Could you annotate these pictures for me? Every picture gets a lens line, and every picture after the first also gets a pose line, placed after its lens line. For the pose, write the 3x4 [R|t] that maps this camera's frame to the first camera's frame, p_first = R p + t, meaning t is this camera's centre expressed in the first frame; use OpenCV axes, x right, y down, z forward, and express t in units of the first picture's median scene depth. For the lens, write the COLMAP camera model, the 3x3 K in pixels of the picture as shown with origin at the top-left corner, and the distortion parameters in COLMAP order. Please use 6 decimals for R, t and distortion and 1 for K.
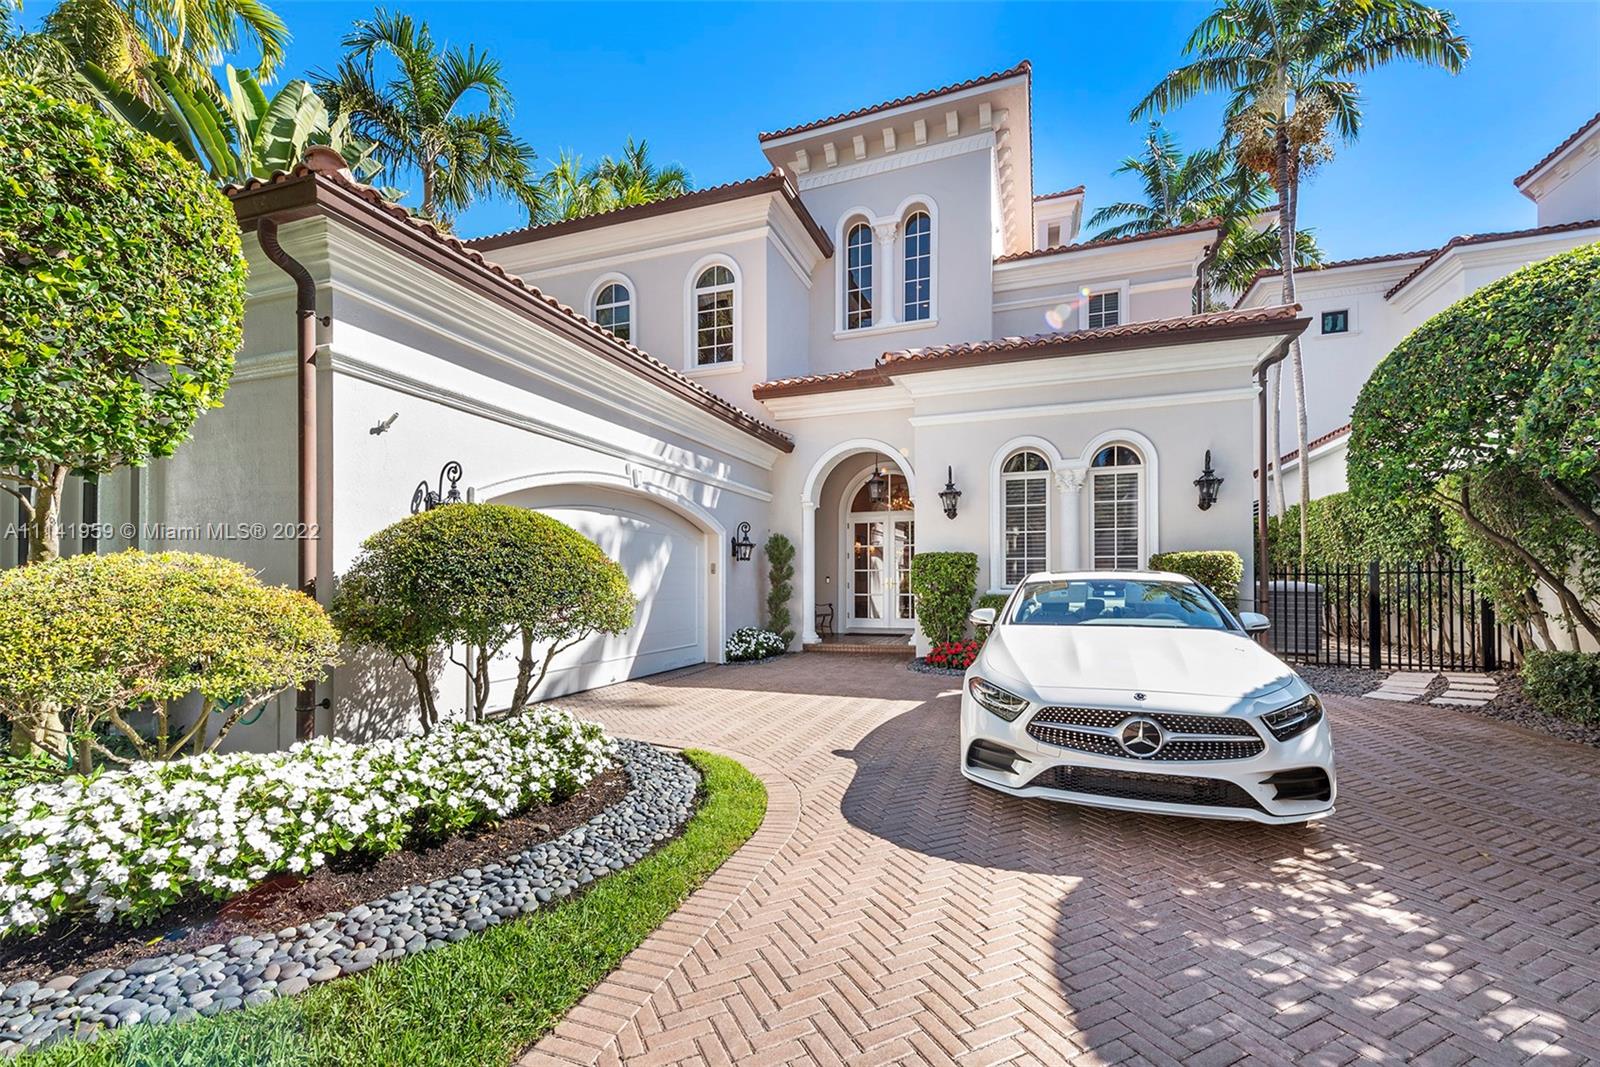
lens RADIAL K [[696.1, 0, 800.0], [0, 696.1, 533.5], [0, 0, 1]] dist [-0.001049, 0.000091]
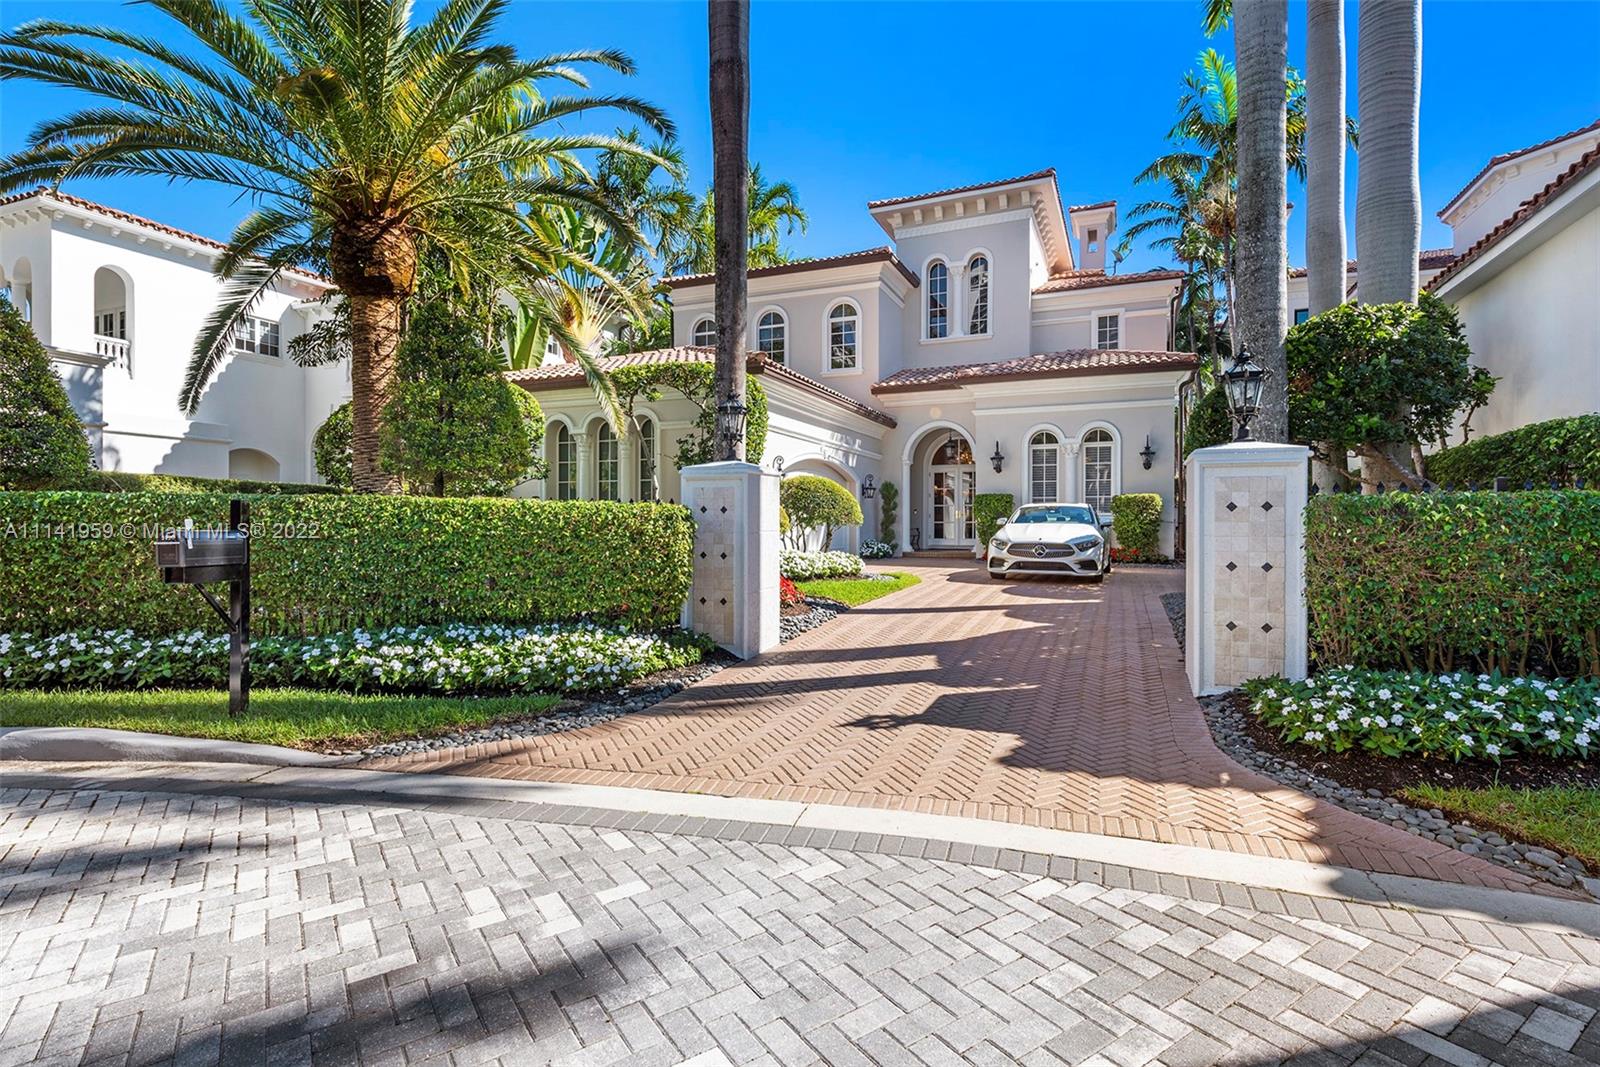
lens RADIAL K [[776.3, 0, 802.9], [0, 776.3, 476.1], [0, 0, 1]] dist [-0.000119, -0.000072]
pose [[0.997969, 0.001899, -0.063680, -0.115399], [-0.001356, 0.999962, 0.008579, -0.027004], [0.063694, -0.008475, 0.997933, -0.790162]]
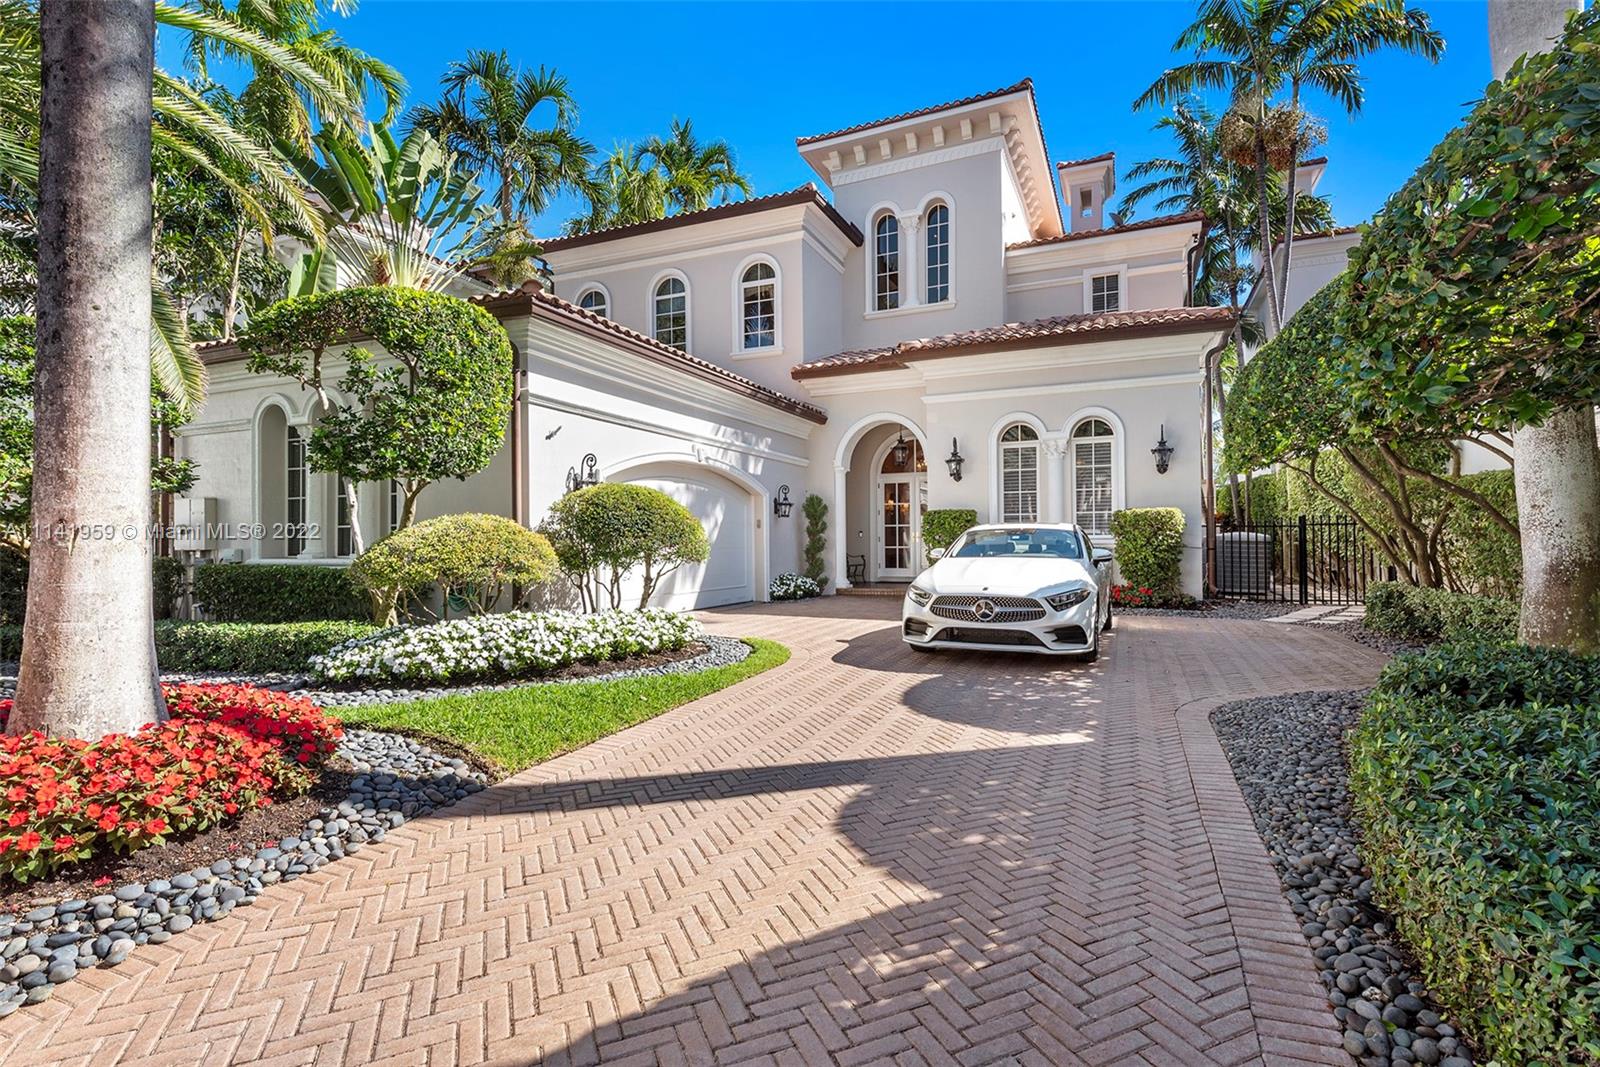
lens RADIAL K [[776.6, 0, 804.2], [0, 776.6, 483.8], [0, 0, 1]] dist [-0.000671, 0.000026]
pose [[0.997798, -0.008169, -0.065816, 0.040979], [0.007912, 0.999960, -0.004165, -0.012355], [0.065848, 0.003635, 0.997823, -0.322453]]
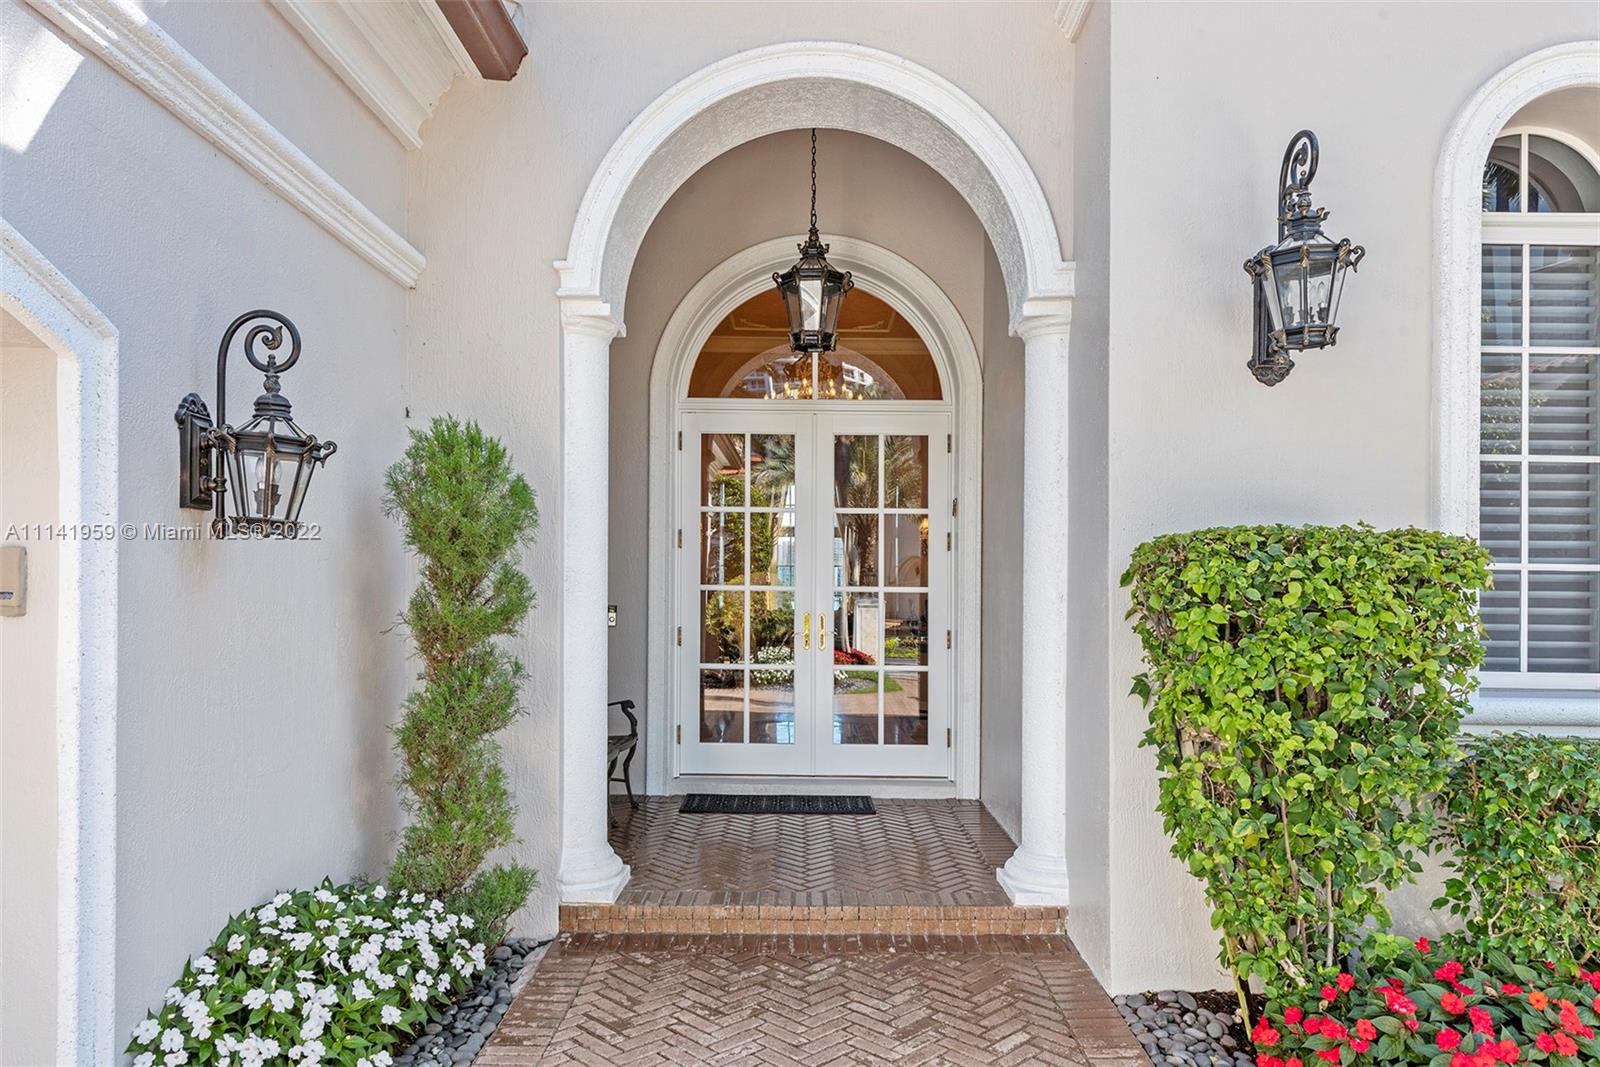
lens RADIAL K [[1093.9, 0, 800.0], [0, 1093.9, 533.5], [0, 0, 1]] dist [0.000663, -0.000438]
pose [[0.950242, 0.009732, 0.311362, -0.037200], [-0.010462, 0.999945, 0.000675, 0.035391], [-0.311338, -0.003899, 0.950291, 0.676696]]
